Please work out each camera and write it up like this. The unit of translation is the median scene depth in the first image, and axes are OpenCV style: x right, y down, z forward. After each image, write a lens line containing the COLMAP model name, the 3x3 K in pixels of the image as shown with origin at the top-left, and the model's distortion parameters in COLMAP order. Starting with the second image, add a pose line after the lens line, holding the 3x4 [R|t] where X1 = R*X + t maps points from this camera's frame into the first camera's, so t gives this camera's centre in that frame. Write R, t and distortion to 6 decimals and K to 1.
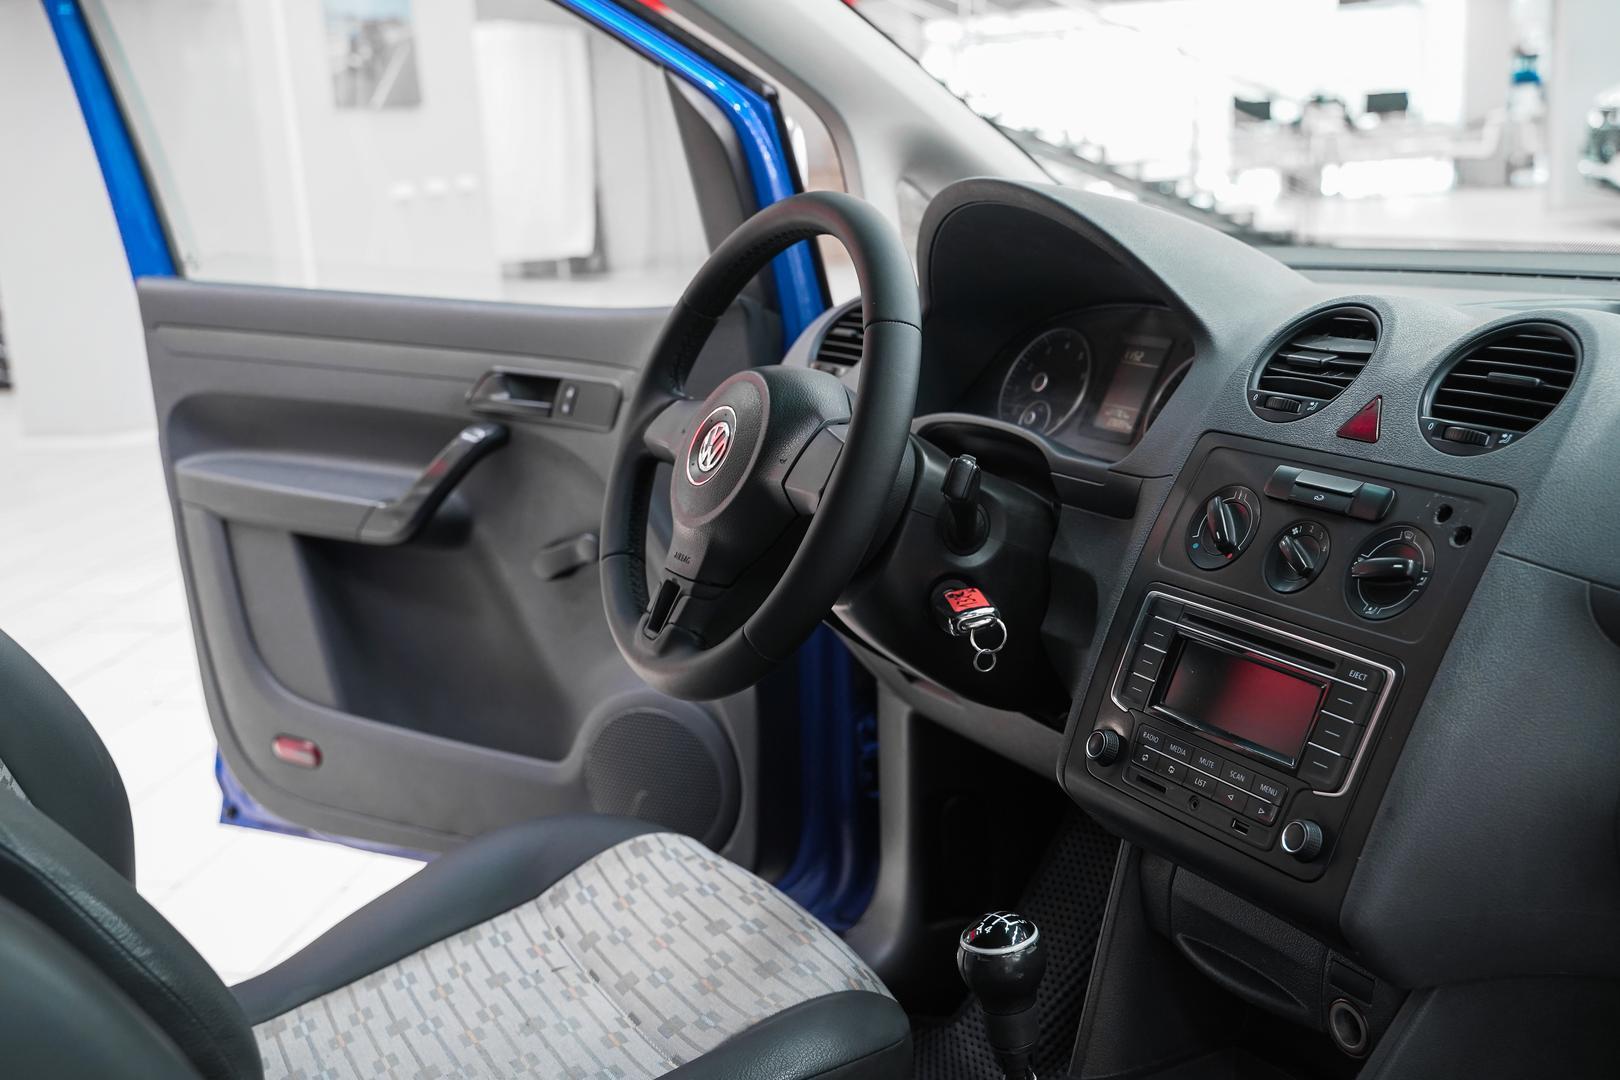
lens RADIAL K [[1778.1, 0, 775.6], [0, 1778.1, 488.0], [0, 0, 1]] dist [-0.014605, 0.006753]
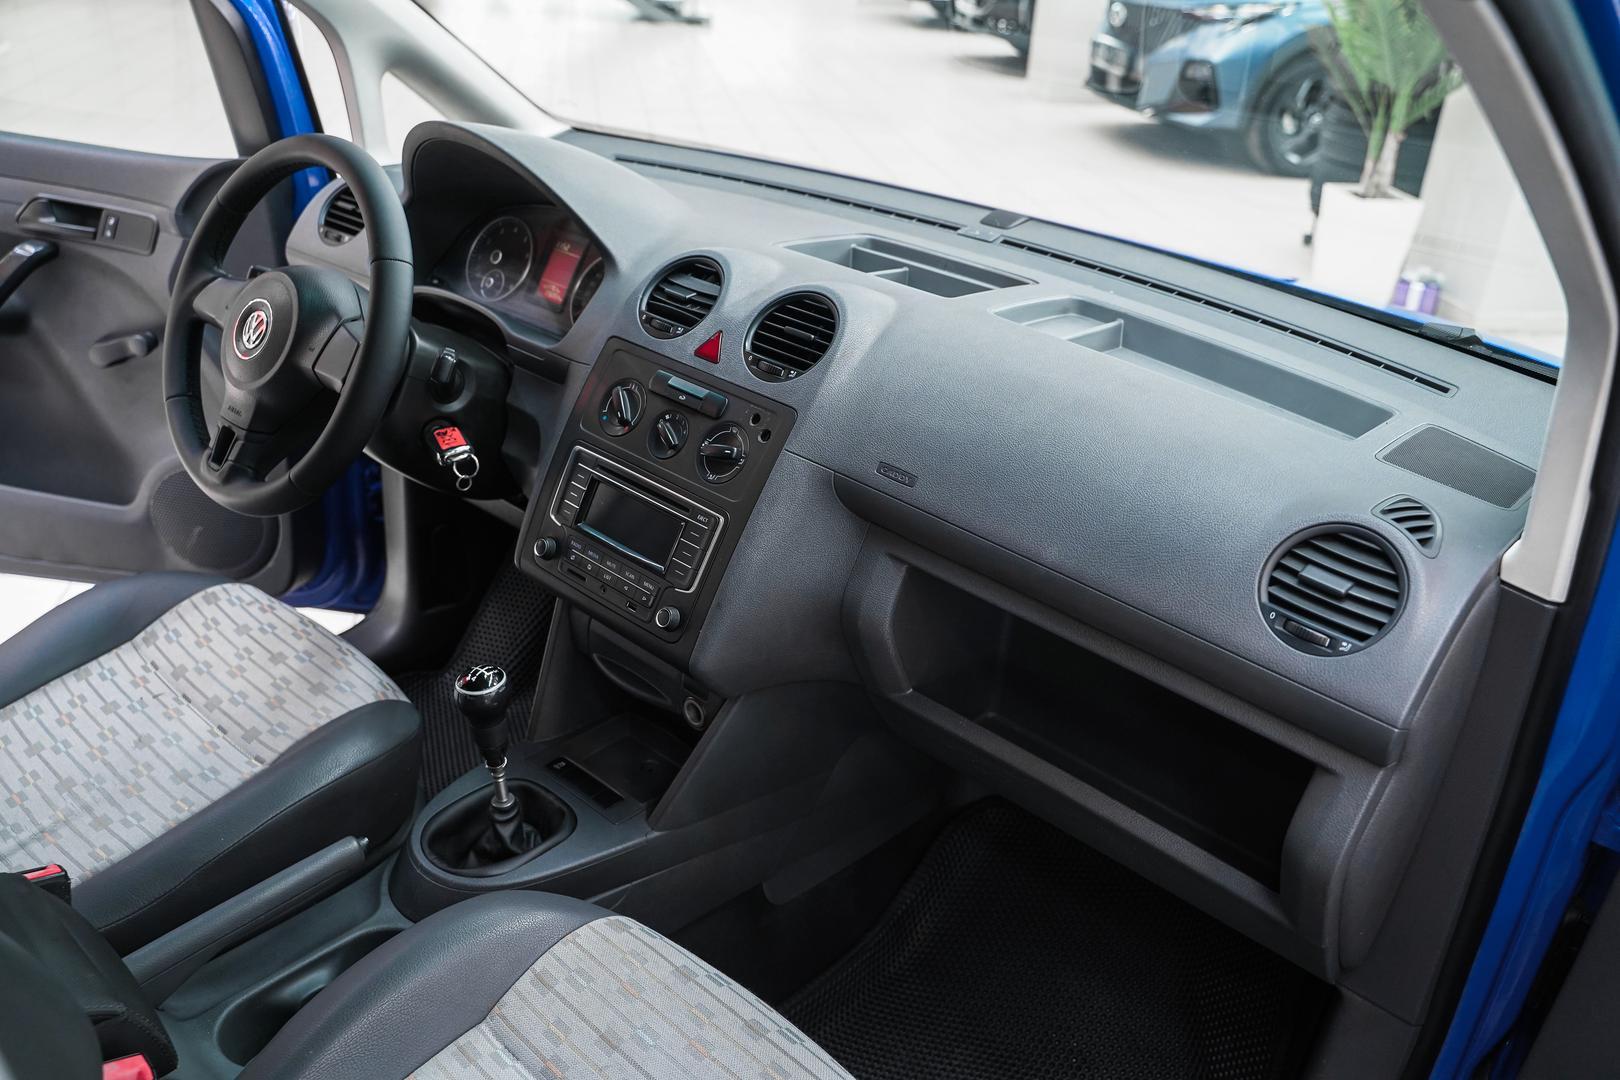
lens RADIAL K [[1339.8, 0, 810.0], [0, 1339.8, 540.0], [0, 0, 1]] dist [-0.017118, 0.008241]
pose [[0.929351, -0.058829, 0.364479, -0.022052], [-0.040503, 0.965018, 0.259037, -0.150031], [-0.366968, -0.255499, 0.894458, -0.105721]]
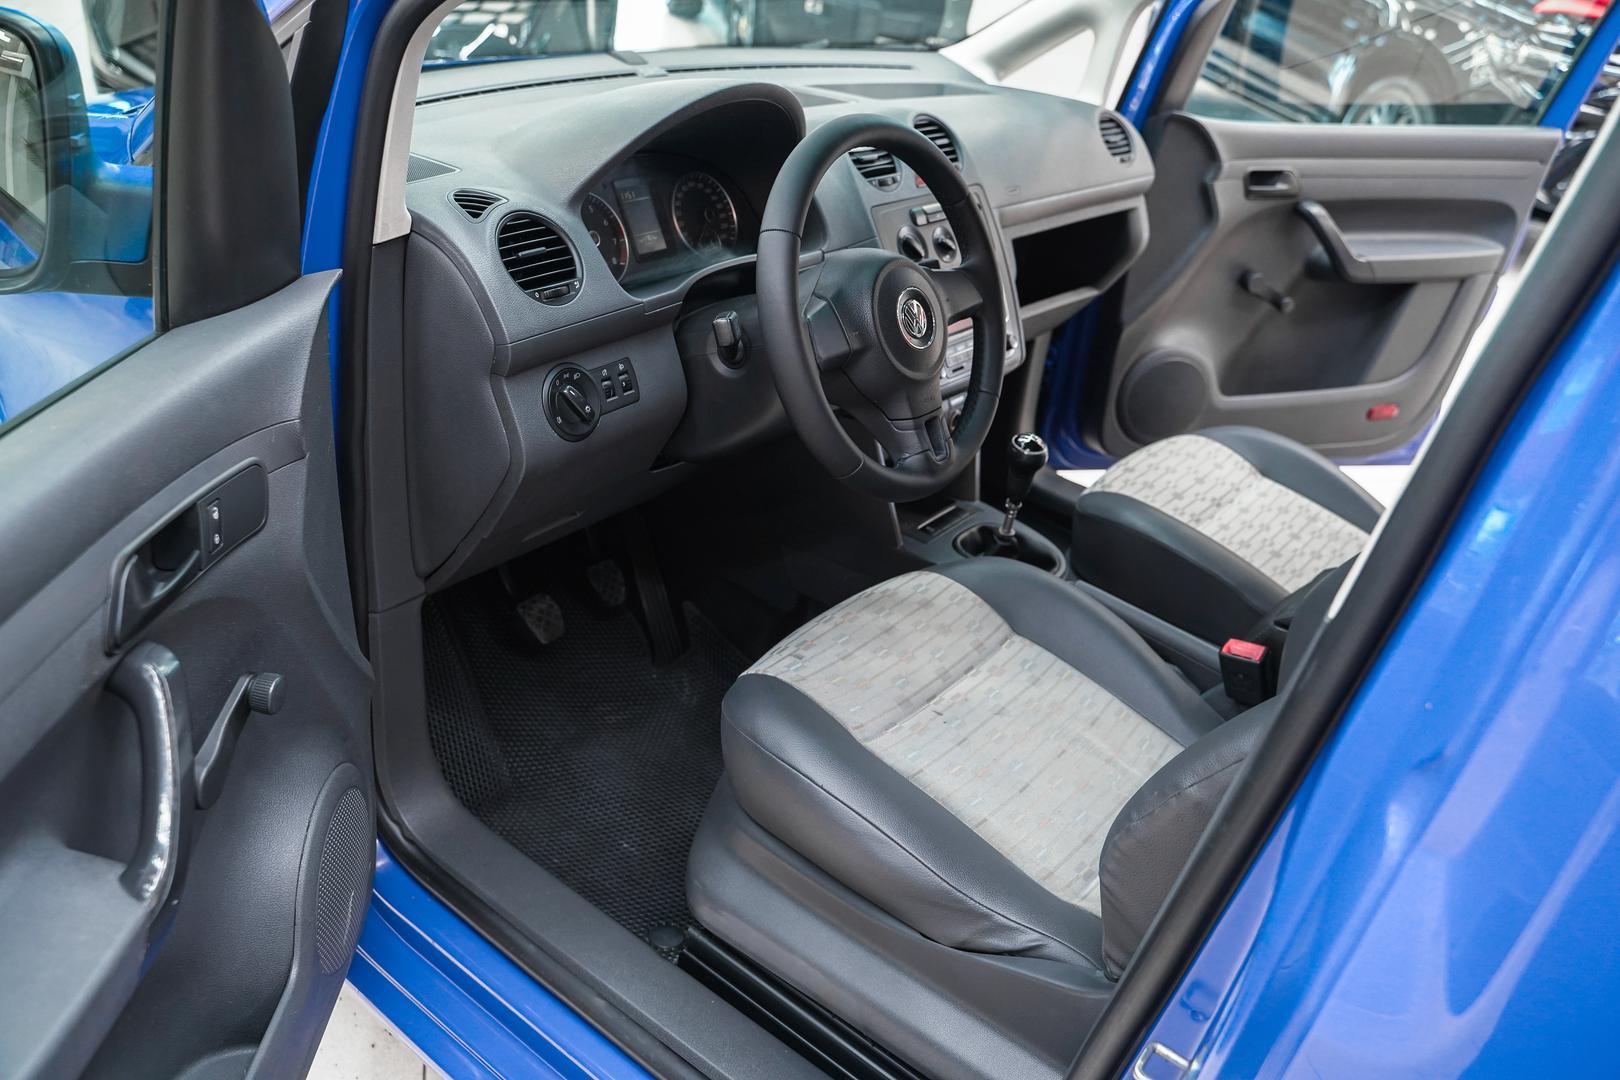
lens RADIAL K [[1308.6, 0, 810.0], [0, 1308.6, 540.0], [0, 0, 1]] dist [-0.016468, 0.000209]
pose [[-0.431747, -0.443493, 0.785435, -0.880810], [0.071791, 0.851118, 0.520043, -0.415714], [-0.899133, 0.280915, -0.335629, 1.482420]]
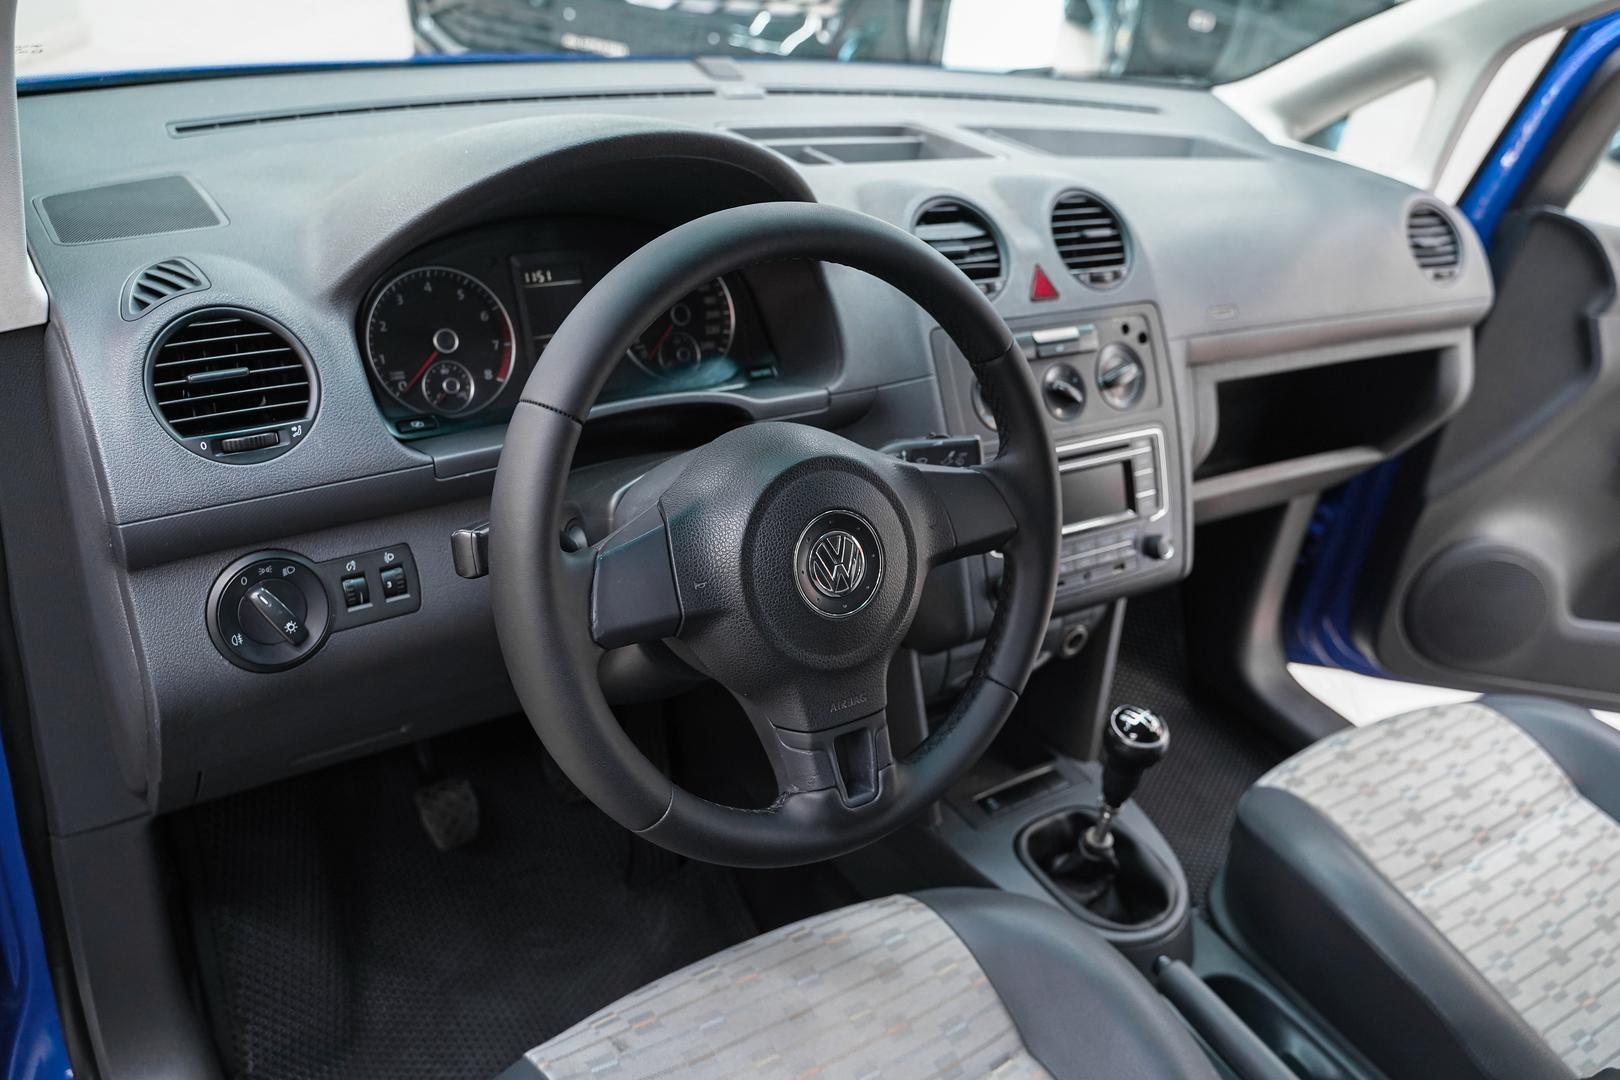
lens RADIAL K [[1339.8, 0, 810.0], [0, 1339.8, 540.0], [0, 0, 1]] dist [-0.017118, 0.008241]
pose [[-0.132778, -0.483361, 0.865293, -0.547746], [0.061622, 0.867308, 0.493942, -0.331108], [-0.989228, 0.118906, -0.085374, 1.078904]]
